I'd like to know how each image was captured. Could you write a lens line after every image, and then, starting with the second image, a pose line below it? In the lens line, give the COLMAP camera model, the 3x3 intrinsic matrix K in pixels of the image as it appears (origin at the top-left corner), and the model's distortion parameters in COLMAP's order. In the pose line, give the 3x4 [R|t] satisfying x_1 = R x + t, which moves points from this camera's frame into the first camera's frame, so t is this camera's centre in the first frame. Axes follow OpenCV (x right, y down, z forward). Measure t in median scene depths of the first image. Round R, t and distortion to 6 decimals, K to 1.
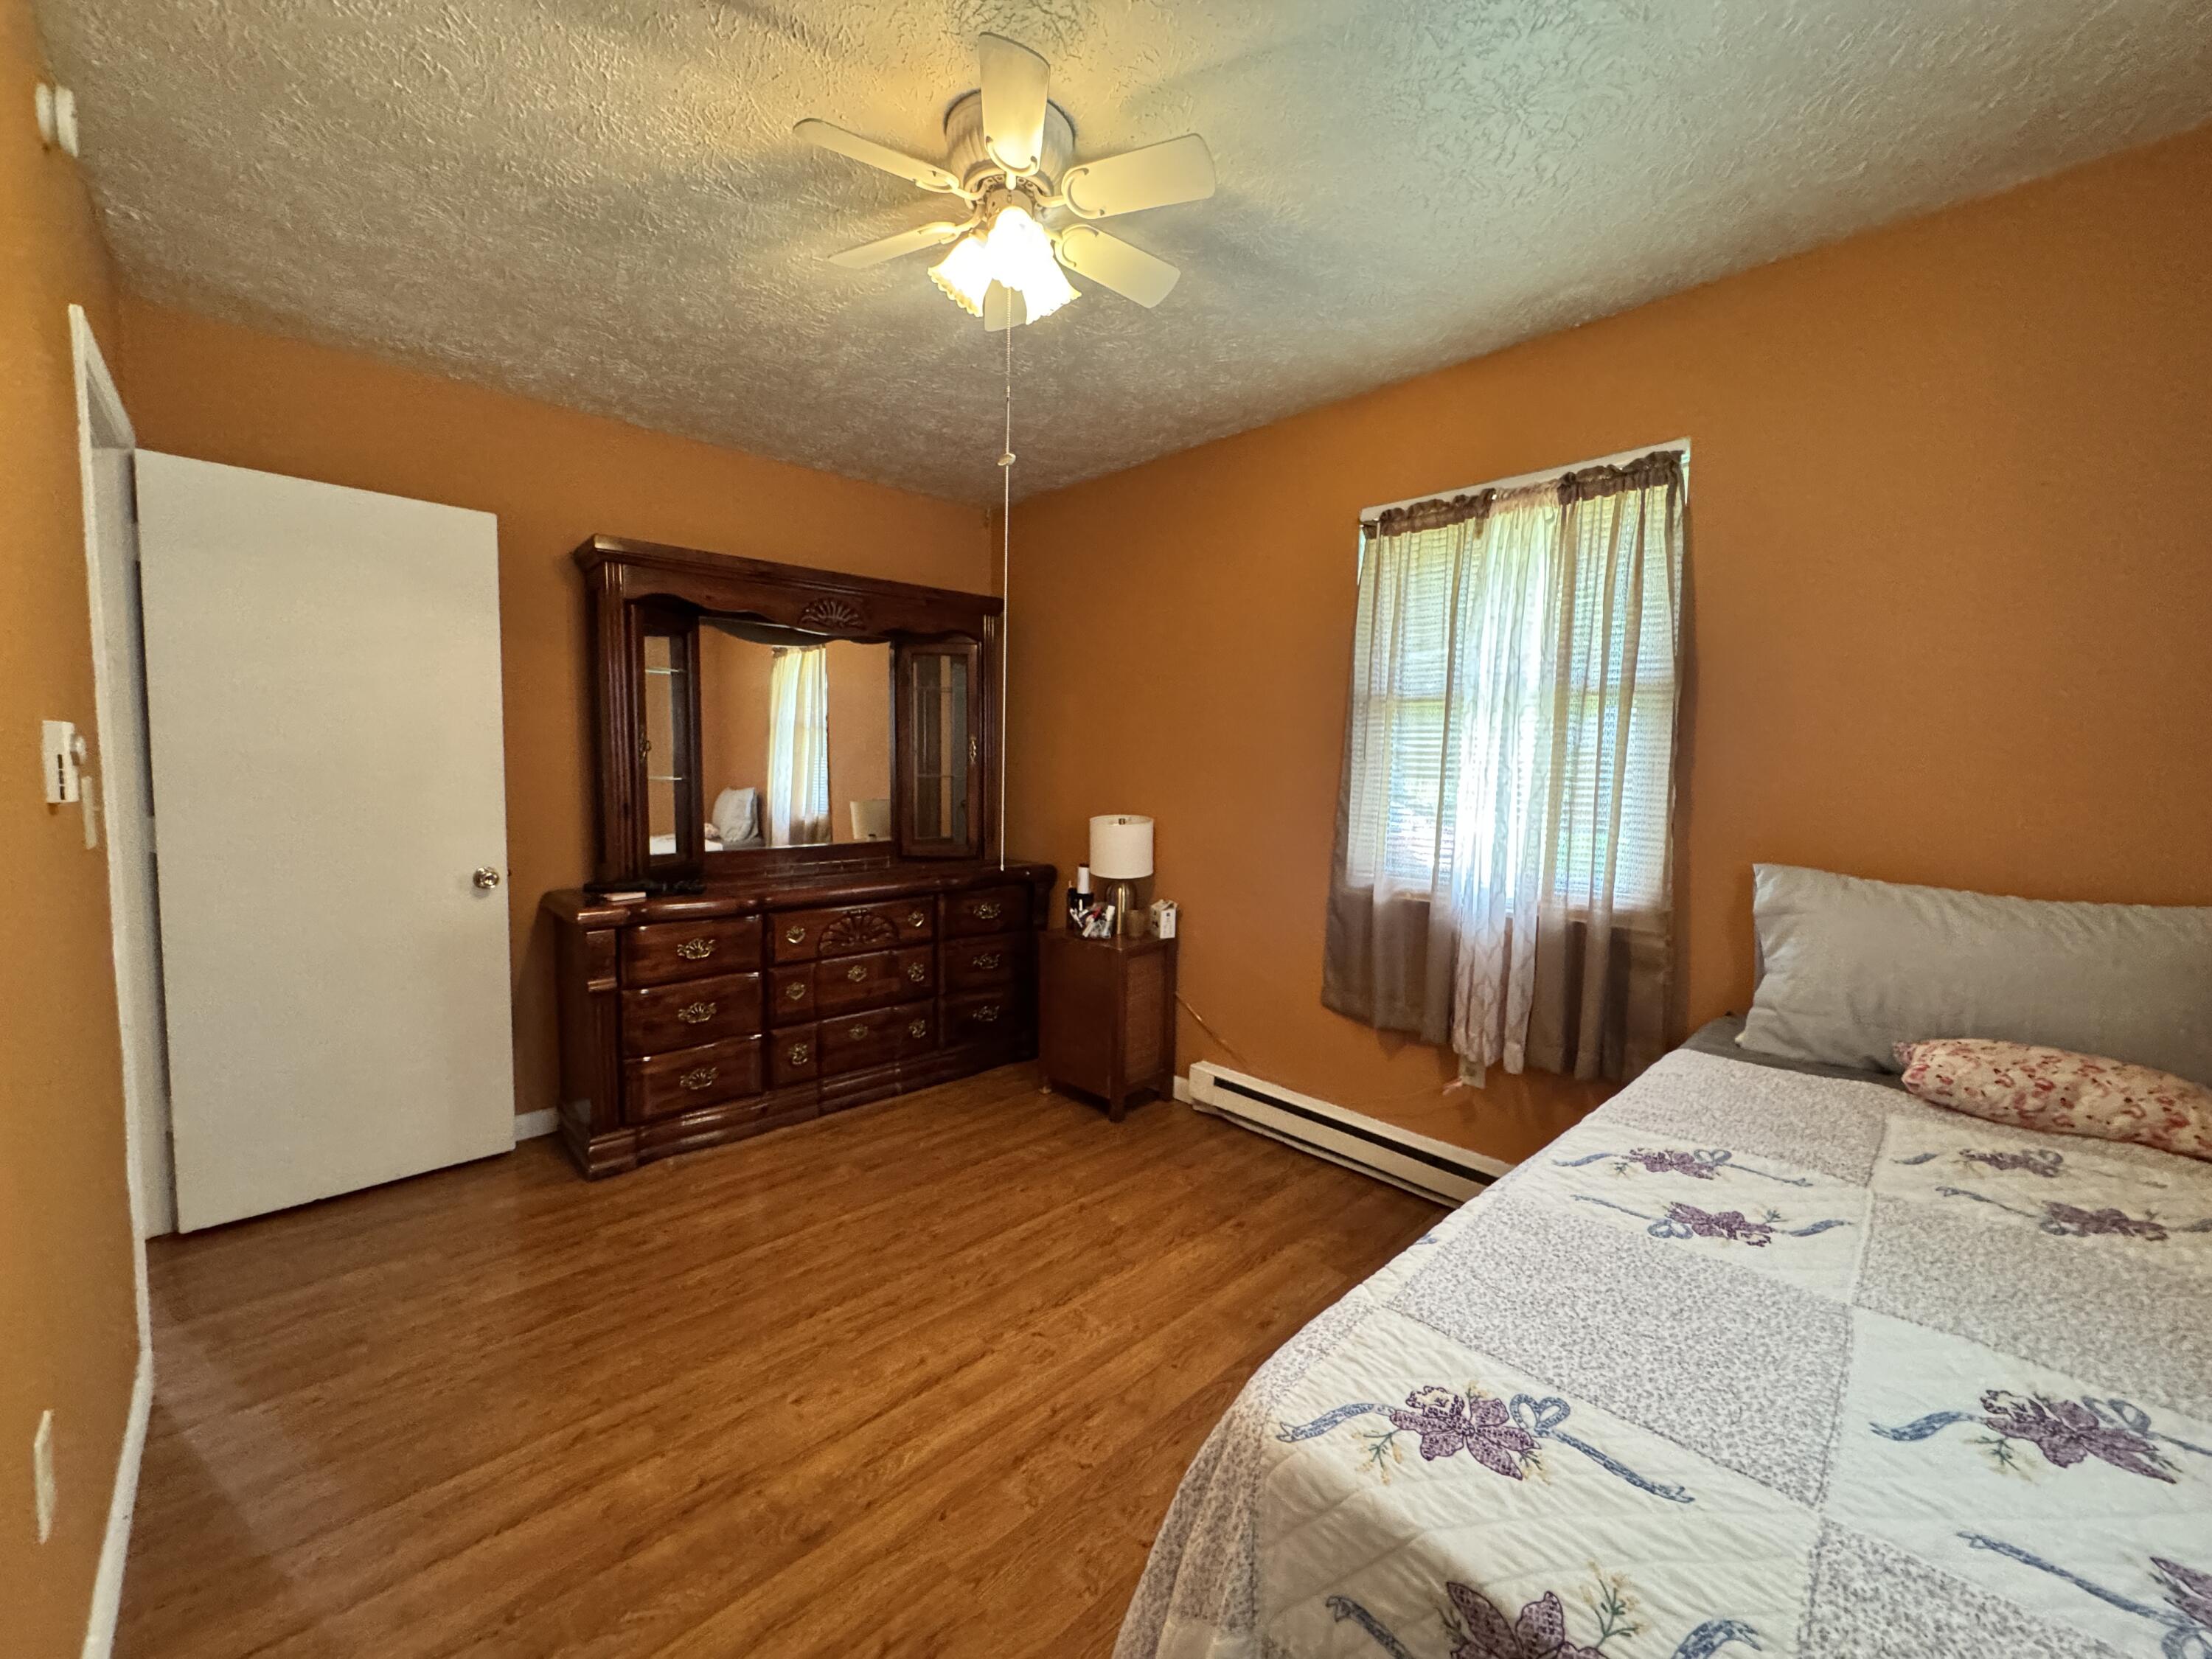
lens RADIAL K [[885.8, 0, 1102.8], [0, 885.8, 832.6], [0, 0, 1]] dist [-0.002068, 0.000005]
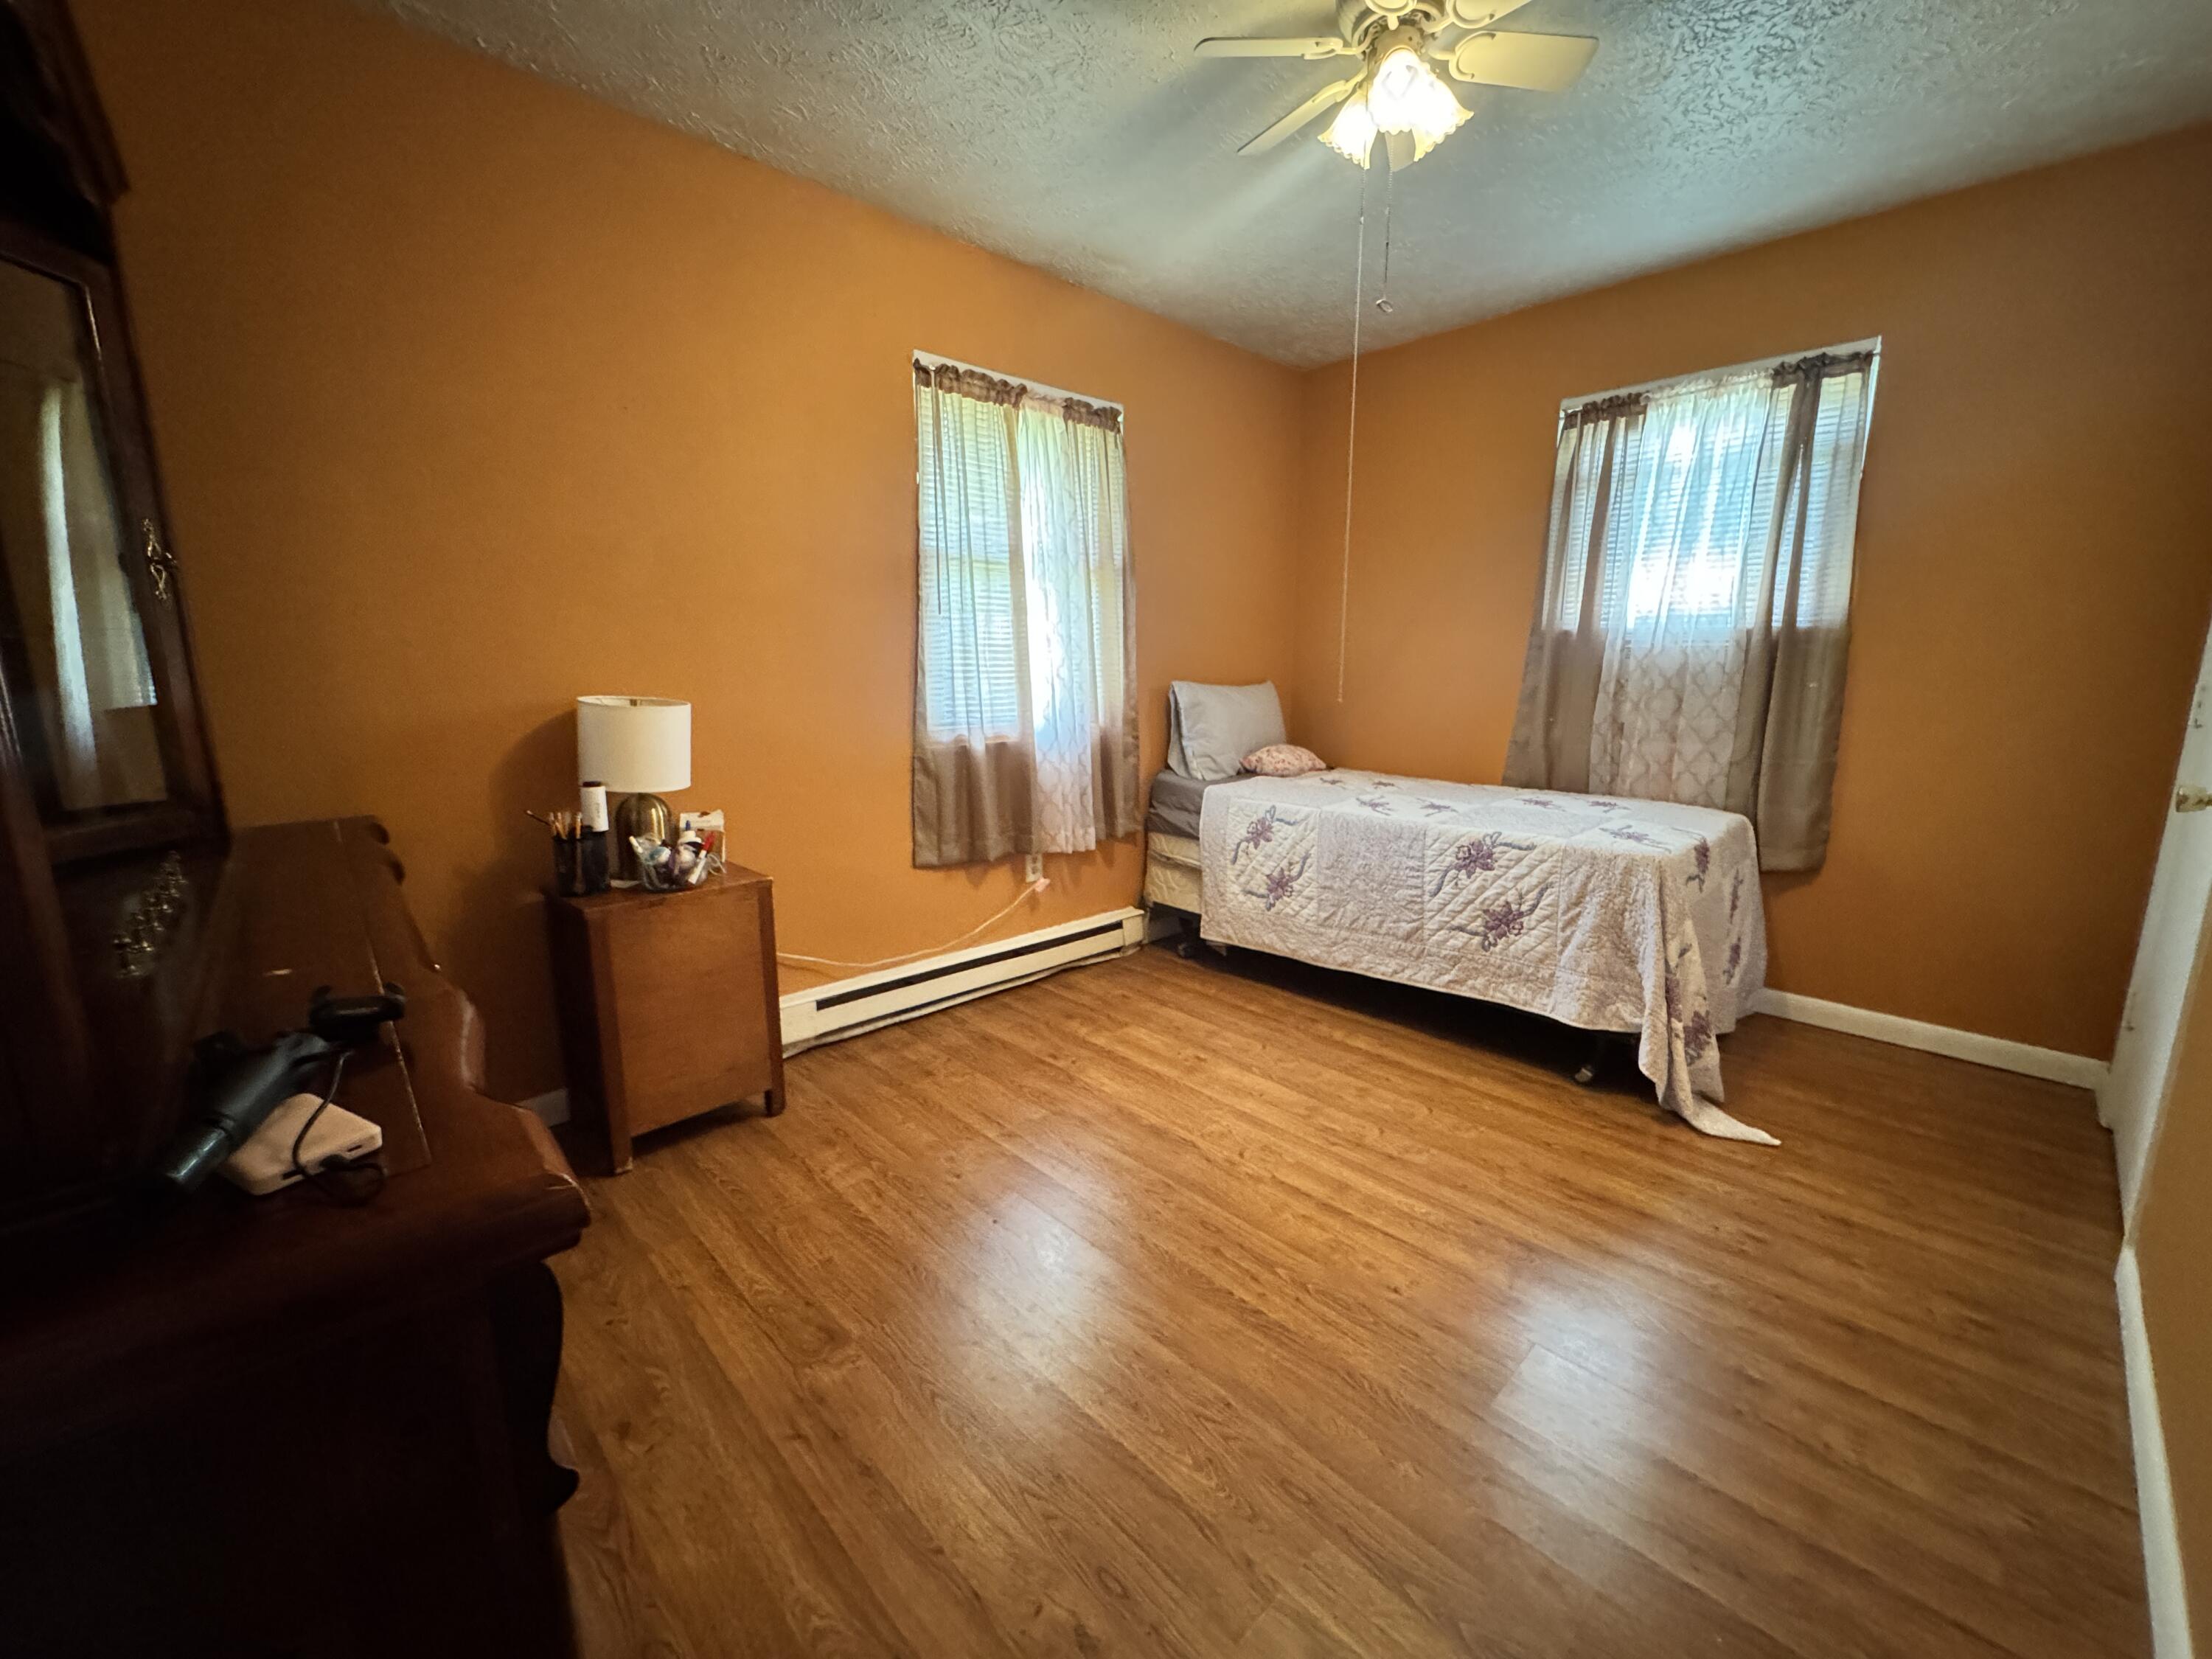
lens RADIAL K [[885.8, 0, 1105.7], [0, 885.8, 832.8], [0, 0, 1]] dist [-0.002068, 0.000005]
pose [[0.002540, -0.206026, 0.978543, -0.801499], [0.081911, 0.975301, 0.205130, -0.032960], [-0.996636, 0.079633, 0.019353, 0.859002]]
